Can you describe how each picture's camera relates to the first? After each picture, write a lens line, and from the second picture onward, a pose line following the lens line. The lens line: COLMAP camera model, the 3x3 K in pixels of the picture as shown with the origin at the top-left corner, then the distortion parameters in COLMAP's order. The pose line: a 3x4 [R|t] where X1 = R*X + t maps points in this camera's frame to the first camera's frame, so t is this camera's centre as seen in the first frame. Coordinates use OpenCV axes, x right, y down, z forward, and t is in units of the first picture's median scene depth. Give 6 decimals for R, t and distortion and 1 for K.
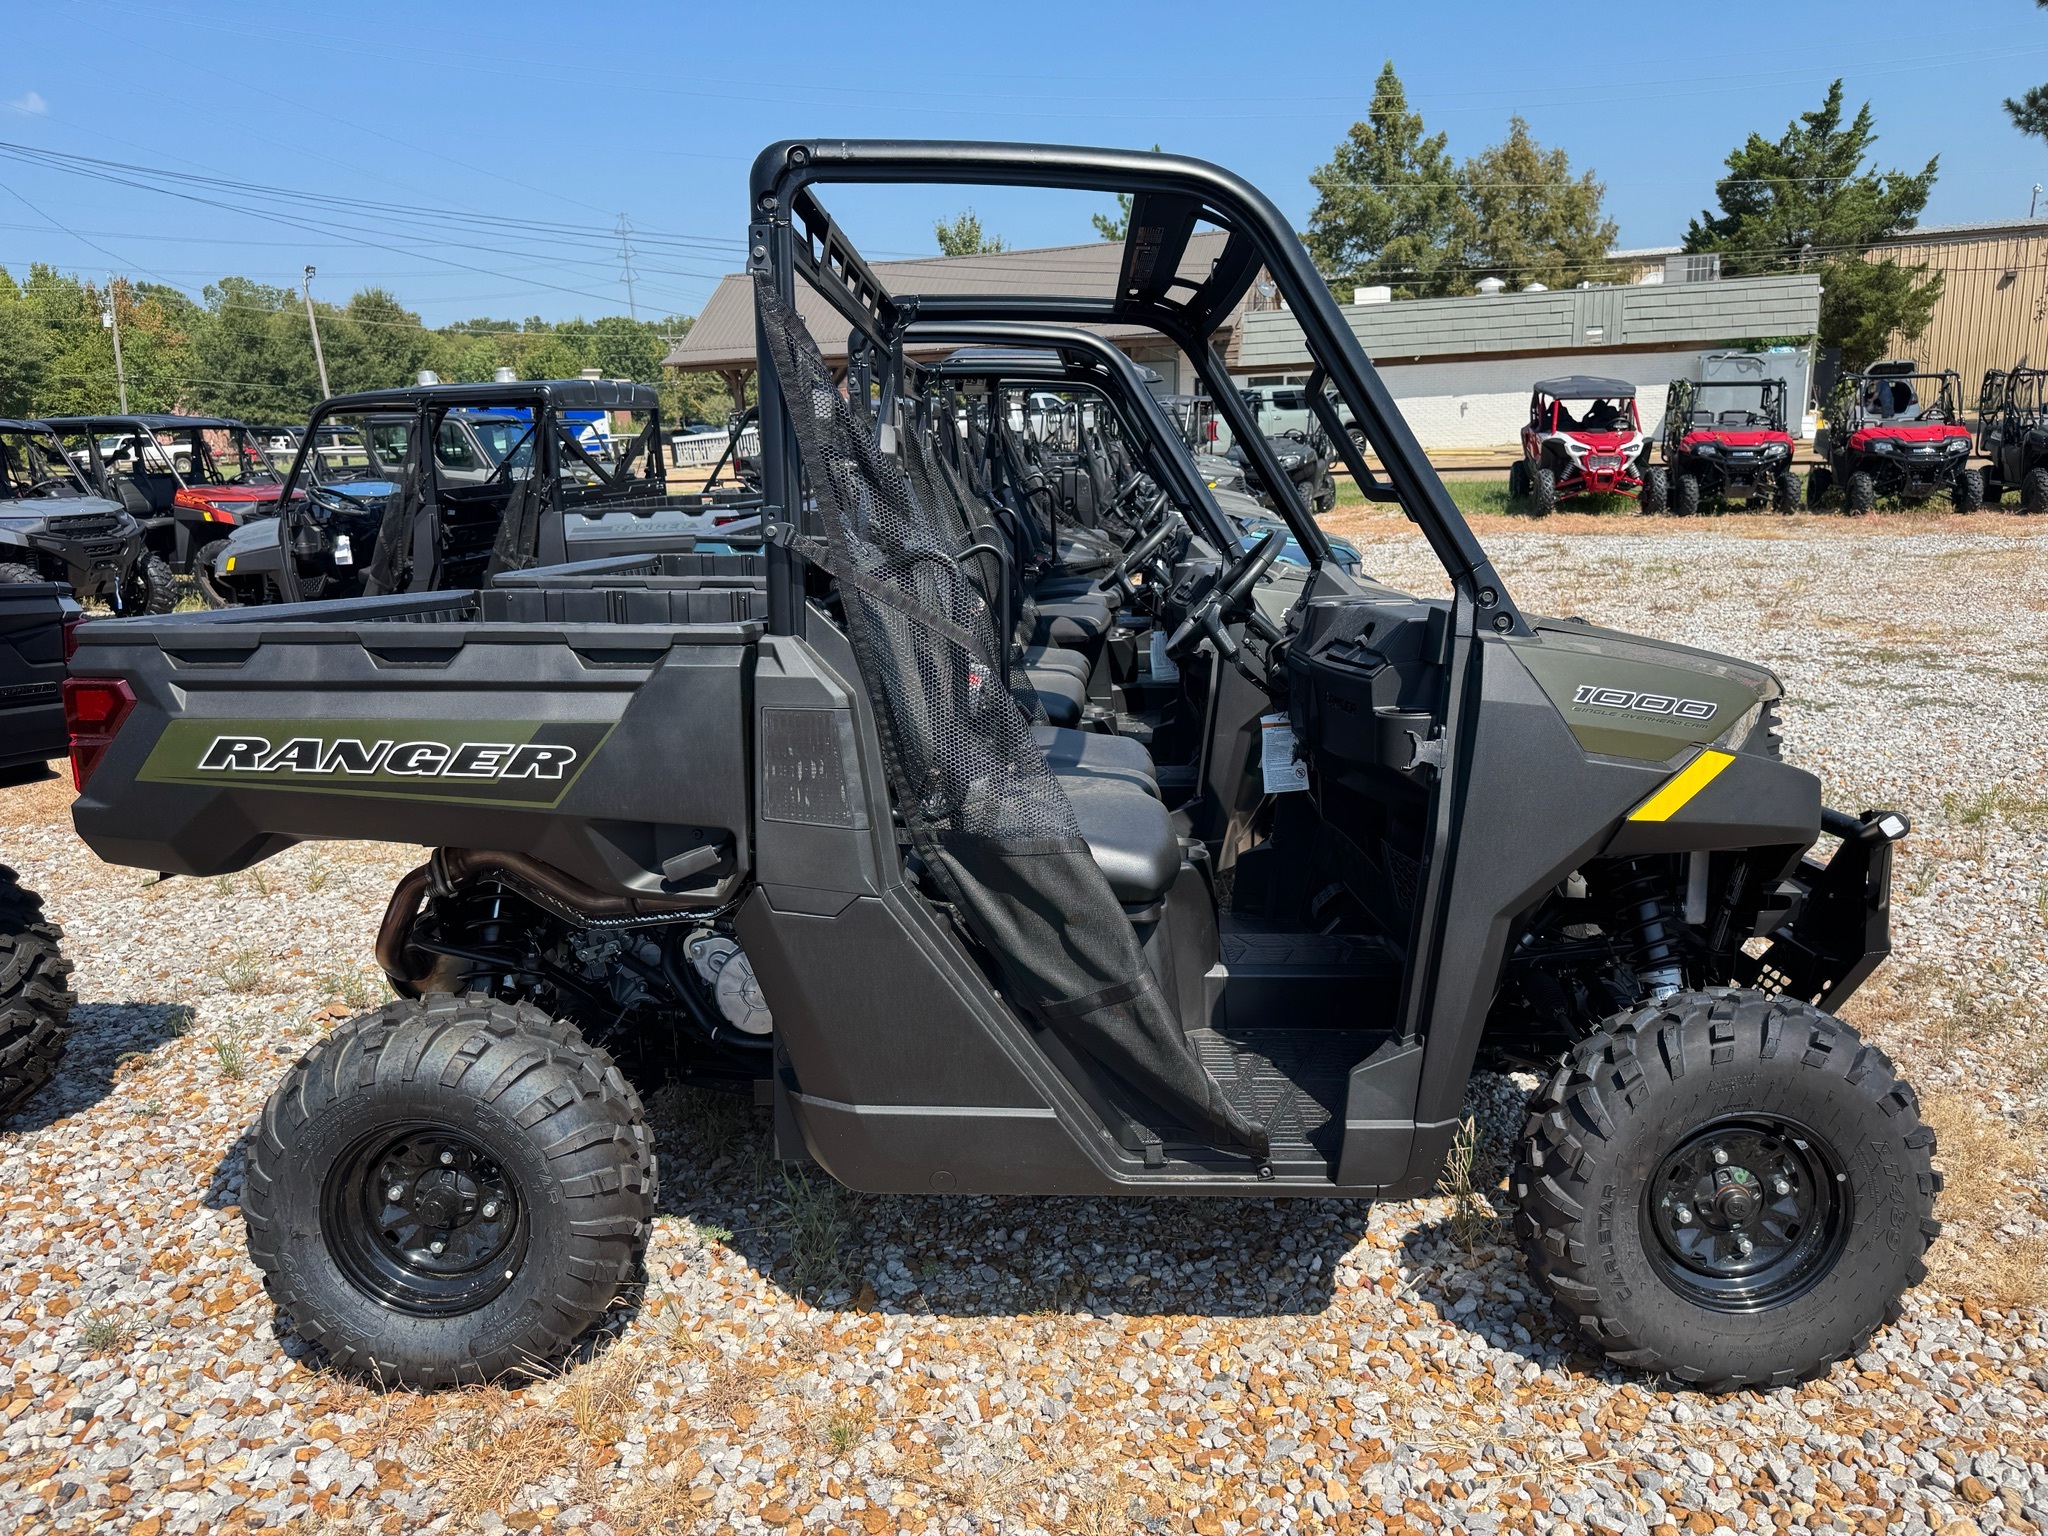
lens RADIAL K [[1543.9, 0, 1024.0], [0, 1543.9, 768.0], [0, 0, 1]] dist [0.003404, -0.018936]
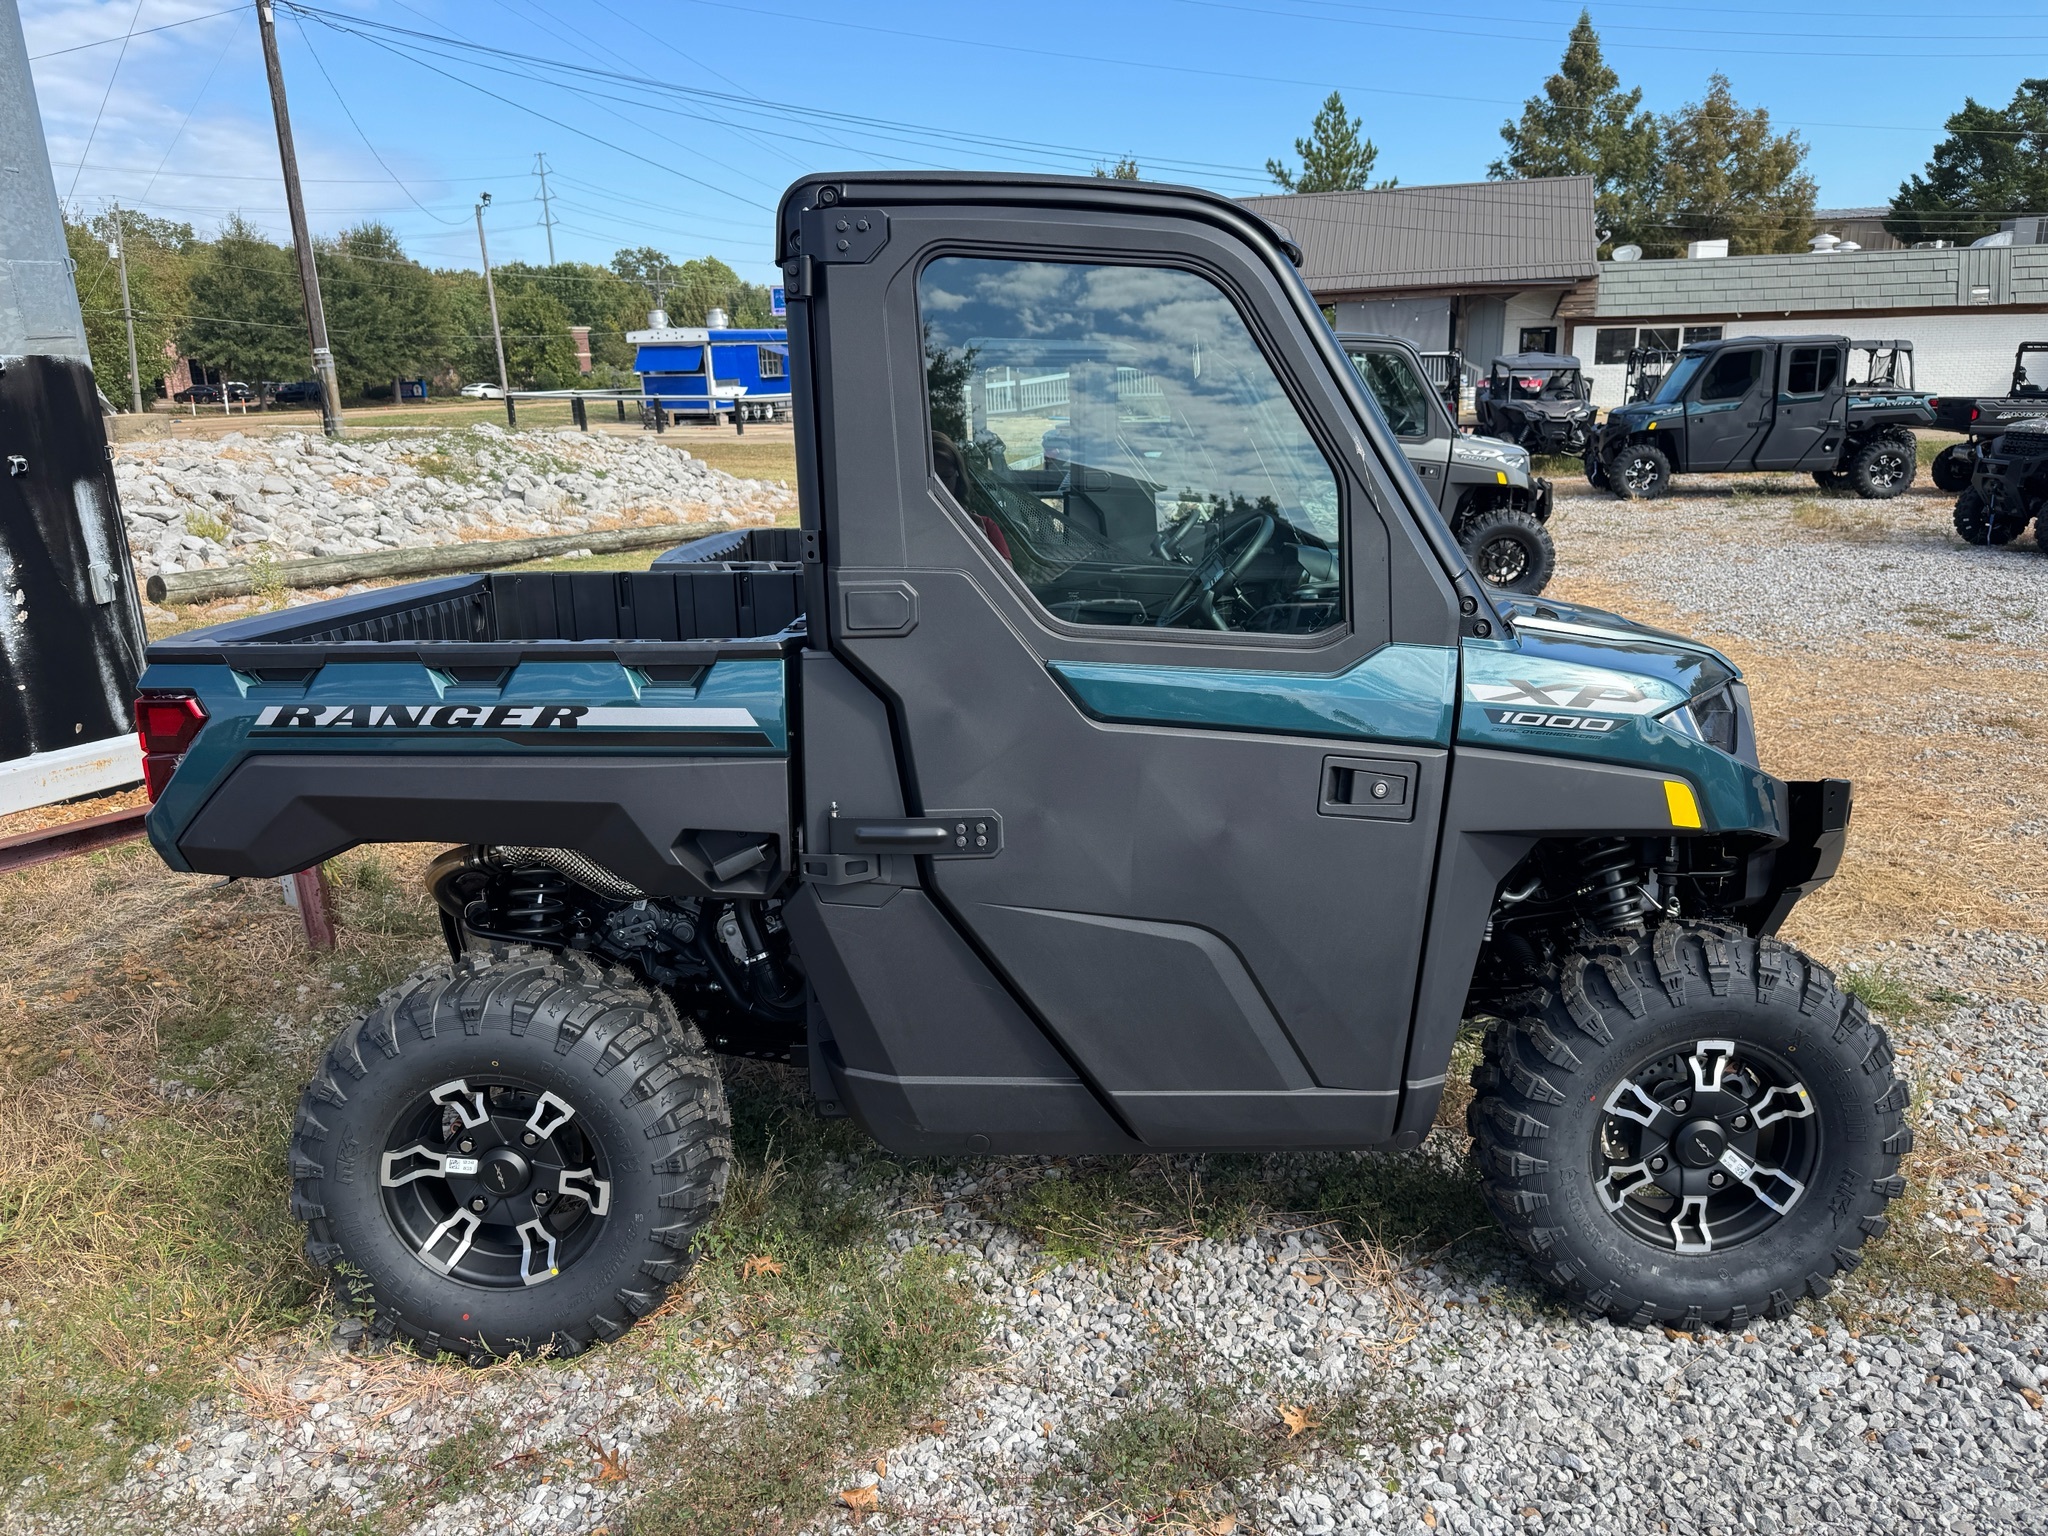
lens RADIAL K [[1543.9, 0, 1024.0], [0, 1543.9, 768.0], [0, 0, 1]] dist [0.003404, -0.018936]
pose [[0.995626, -0.008832, 0.093006, -0.207678], [0.006447, 0.999643, 0.025916, -0.003513], [-0.093201, -0.025203, 0.995328, 0.040385]]
